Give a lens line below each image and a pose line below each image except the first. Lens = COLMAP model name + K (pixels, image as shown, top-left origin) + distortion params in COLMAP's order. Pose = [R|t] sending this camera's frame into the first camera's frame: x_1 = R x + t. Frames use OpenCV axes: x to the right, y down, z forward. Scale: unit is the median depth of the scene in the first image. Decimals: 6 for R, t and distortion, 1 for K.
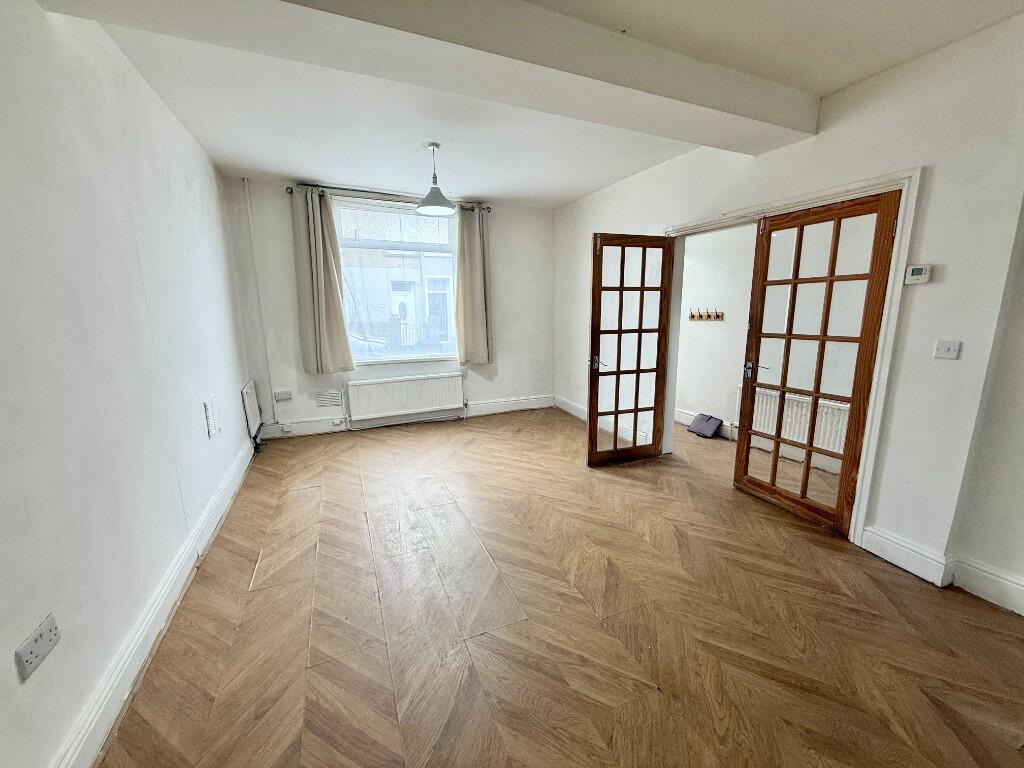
lens RADIAL K [[408.3, 0, 508.5], [0, 408.3, 382.5], [0, 0, 1]] dist [0.000495, 0.000038]
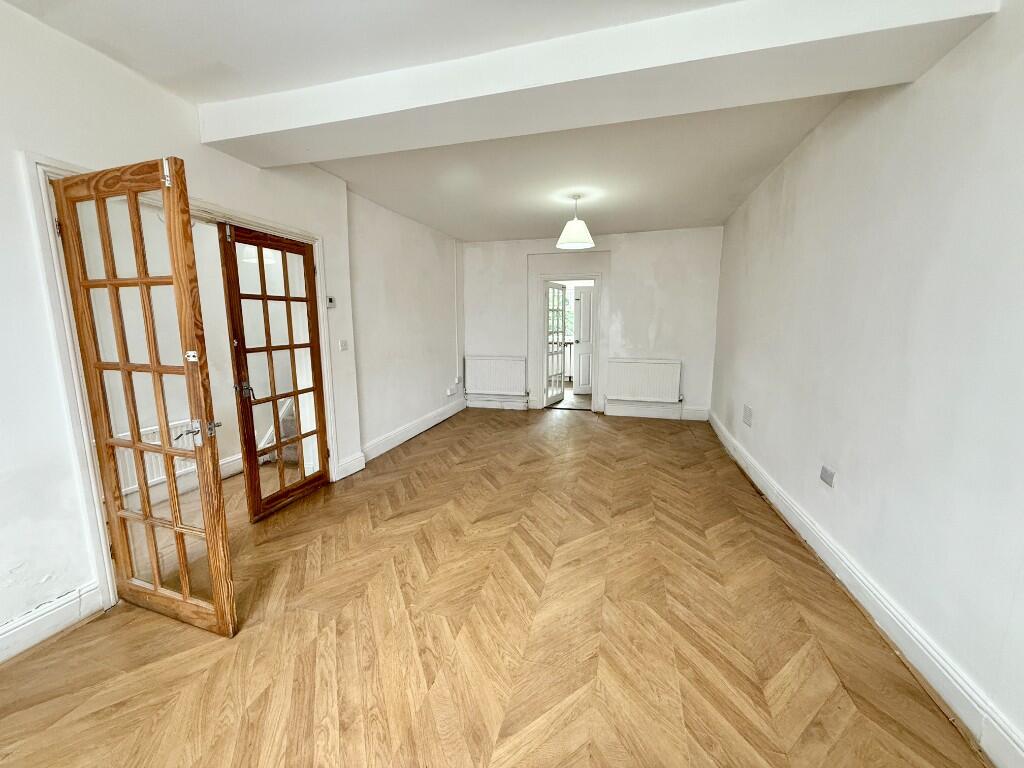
lens RADIAL K [[408.3, 0, 508.5], [0, 408.3, 382.5], [0, 0, 1]] dist [0.000495, 0.000038]
pose [[-0.777527, -0.085142, 0.623059, -0.521613], [0.120308, 0.952351, 0.280274, -0.280066], [-0.617234, 0.292880, -0.730235, 1.573521]]
